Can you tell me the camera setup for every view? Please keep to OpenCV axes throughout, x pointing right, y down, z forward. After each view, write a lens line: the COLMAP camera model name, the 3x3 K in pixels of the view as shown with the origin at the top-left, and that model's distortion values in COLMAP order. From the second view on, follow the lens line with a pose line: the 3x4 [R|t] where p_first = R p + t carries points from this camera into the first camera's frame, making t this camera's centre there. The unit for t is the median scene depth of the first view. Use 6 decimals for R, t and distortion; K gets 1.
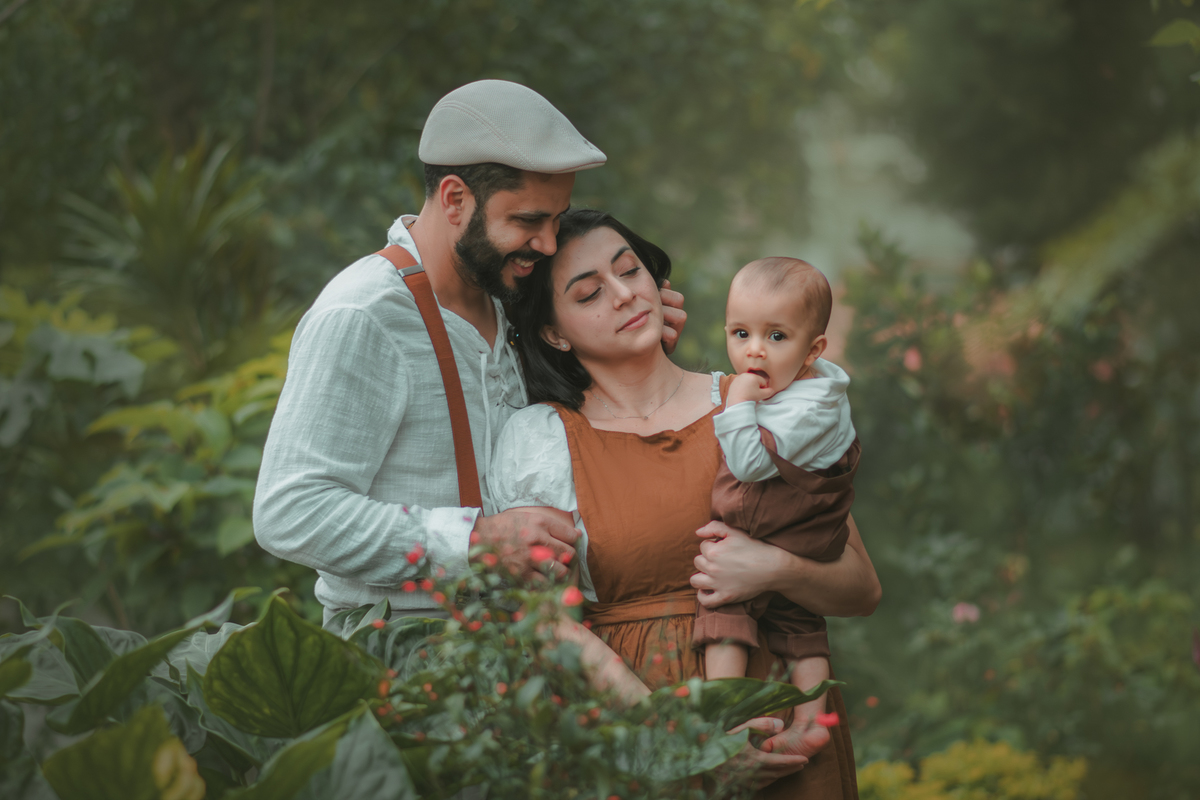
lens RADIAL K [[4310.9, 0, 600.0], [0, 4310.9, 400.0], [0, 0, 1]] dist [0.000746, 0.462336]
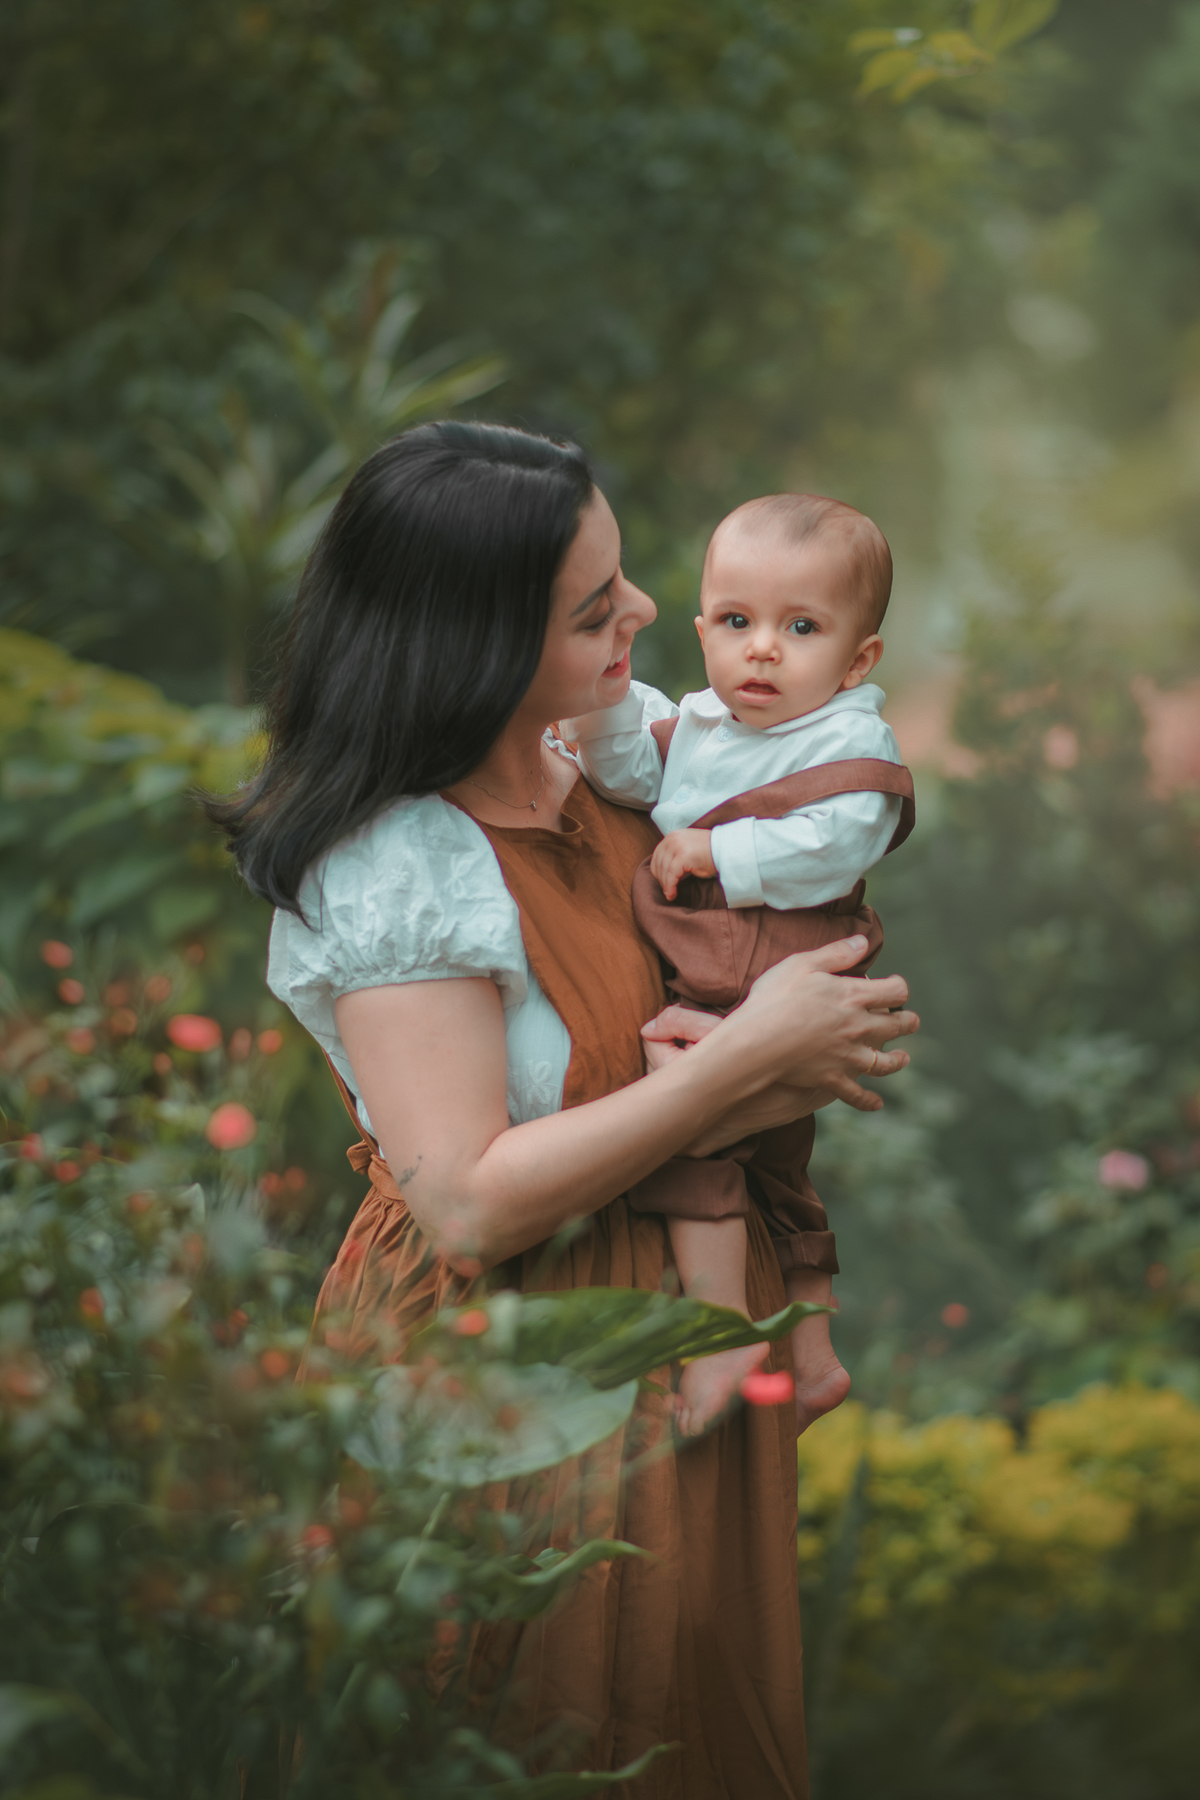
lens RADIAL K [[6466.4, 0, 752.1], [0, 6466.4, 900.3], [0, 0, 1]] dist [0.000746, 0.462336]
pose [[0.998536, 0.050586, 0.019136, 0.014312], [-0.050830, 0.998630, 0.012465, 0.003202], [-0.018479, -0.013419, 0.999739, 0.102524]]
